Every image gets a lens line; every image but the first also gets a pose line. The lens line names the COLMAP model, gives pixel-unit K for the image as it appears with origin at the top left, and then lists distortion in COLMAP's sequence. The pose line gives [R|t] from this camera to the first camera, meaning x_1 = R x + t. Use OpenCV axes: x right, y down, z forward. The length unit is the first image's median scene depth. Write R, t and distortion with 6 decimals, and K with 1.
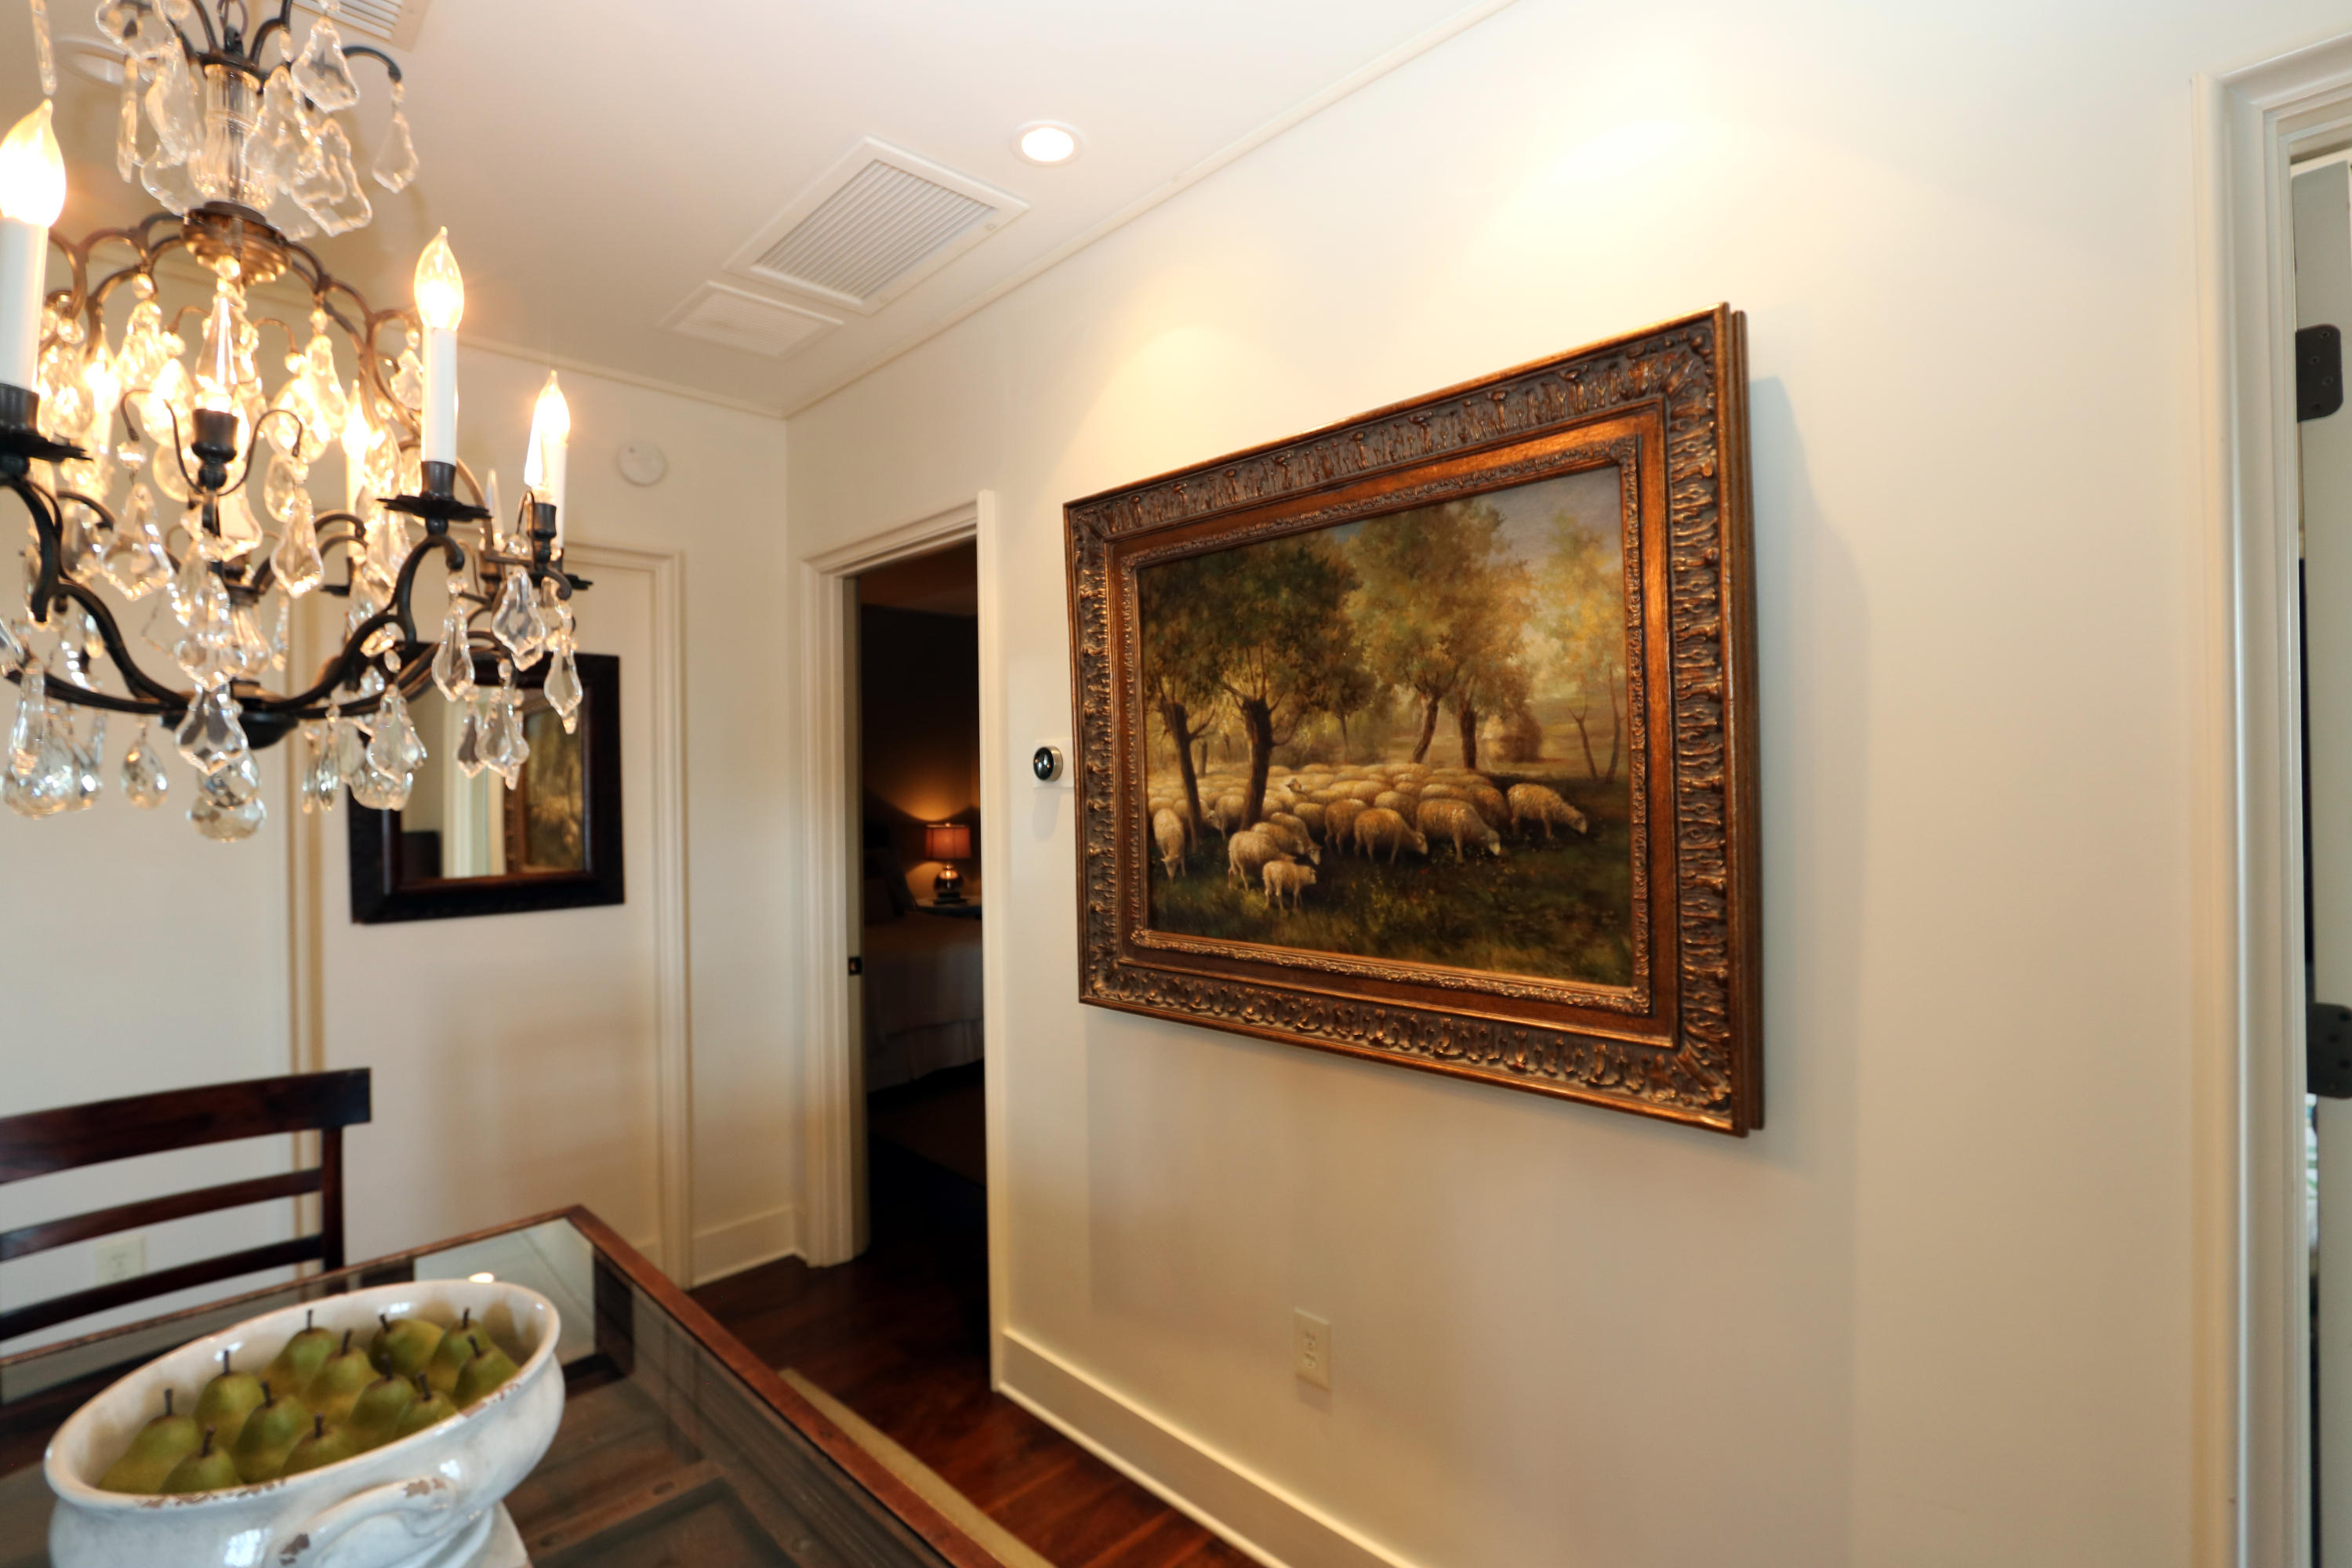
lens RADIAL K [[1114.6, 0, 1153.0], [0, 1114.6, 797.0], [0, 0, 1]] dist [-0.022525, 0.004015]
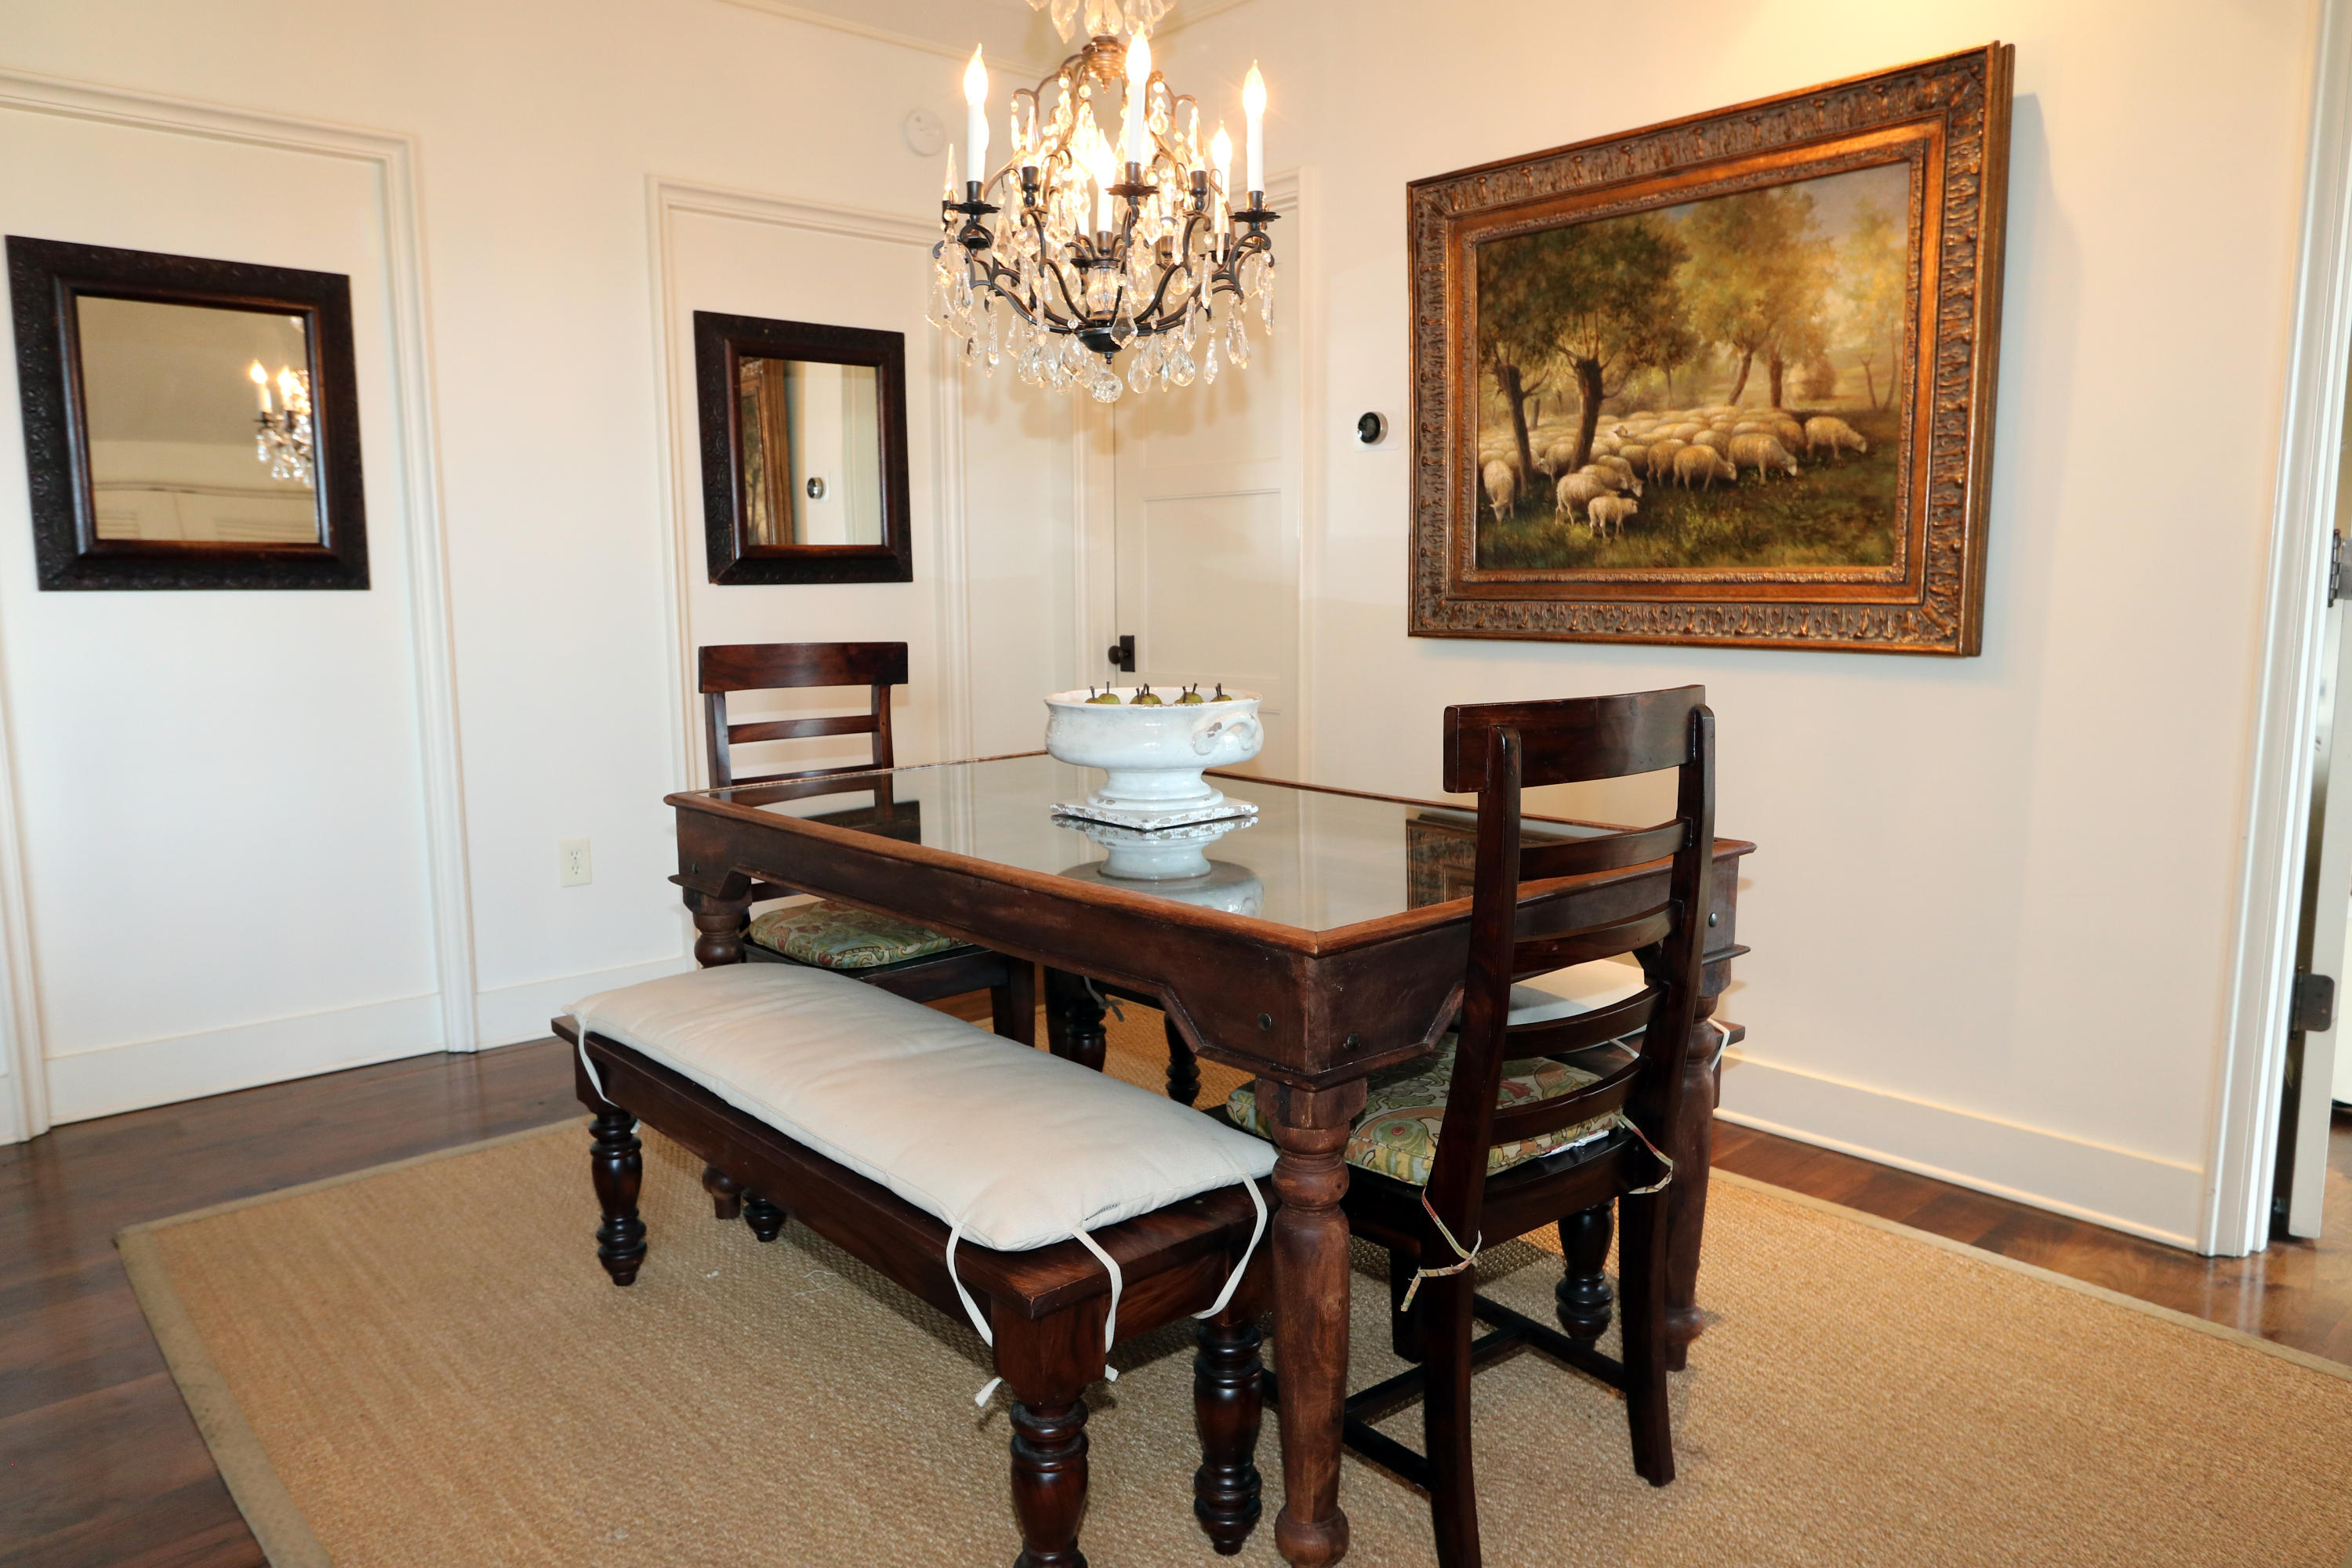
lens RADIAL K [[1578.2, 0, 1166.3], [0, 1578.2, 790.8], [0, 0, 1]] dist [0.001282, -0.002035]
pose [[0.998369, 0.013988, -0.055355, -0.283743], [-0.006248, 0.990468, 0.137603, 0.153479], [0.056752, -0.137033, 0.988939, -0.822638]]
